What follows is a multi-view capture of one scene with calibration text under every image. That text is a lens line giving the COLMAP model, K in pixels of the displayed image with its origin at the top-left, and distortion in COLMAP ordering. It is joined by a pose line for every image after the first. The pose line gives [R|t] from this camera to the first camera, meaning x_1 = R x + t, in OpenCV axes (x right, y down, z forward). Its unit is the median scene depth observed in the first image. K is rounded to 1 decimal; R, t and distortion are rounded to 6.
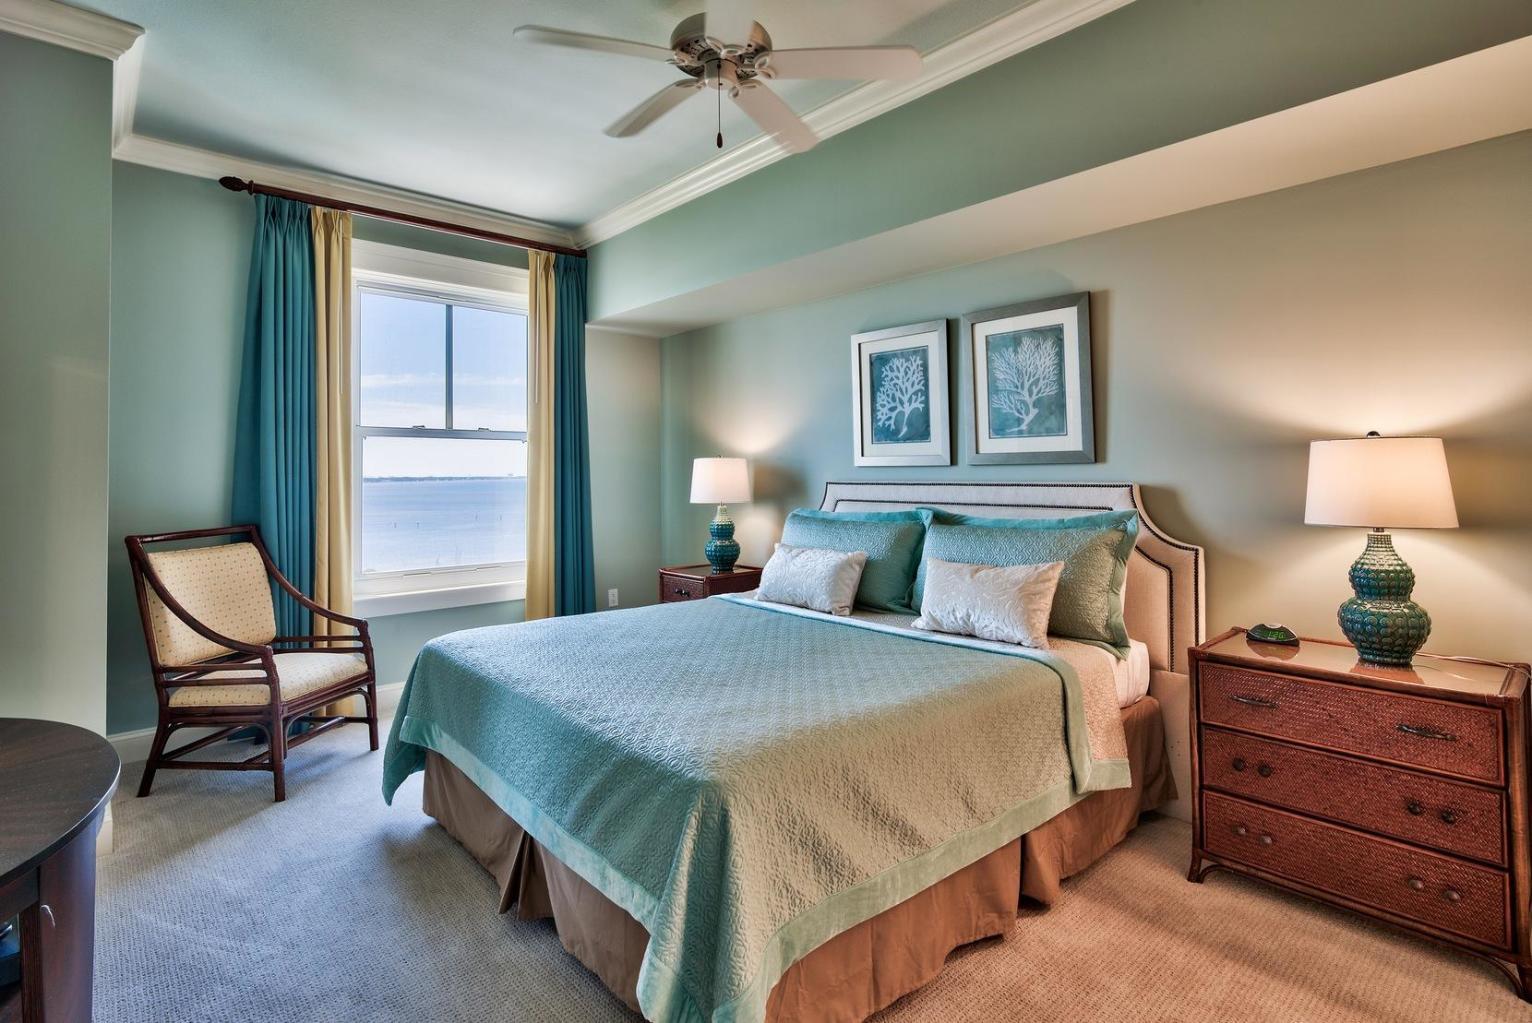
lens RADIAL K [[758.5, 0, 764.6], [0, 758.5, 518.3], [0, 0, 1]] dist [-0.002163, 0.000704]
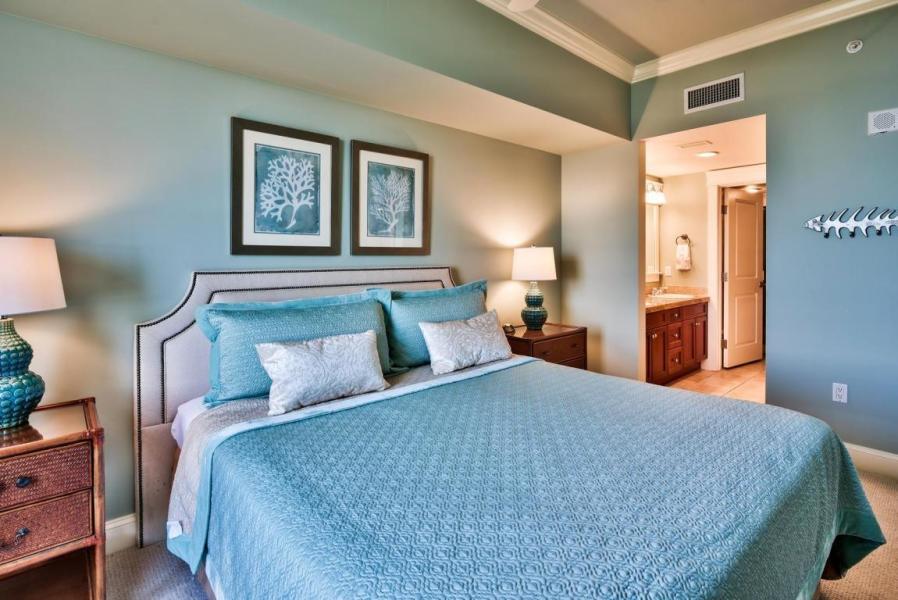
lens RADIAL K [[444.6, 0, 447.6], [0, 444.6, 292.1], [0, 0, 1]] dist [-0.002163, 0.000704]
pose [[0.011903, -0.073953, 0.997191, -0.483335], [0.060363, 0.995496, 0.073107, -0.049279], [-0.998106, 0.059323, 0.016313, 0.779099]]
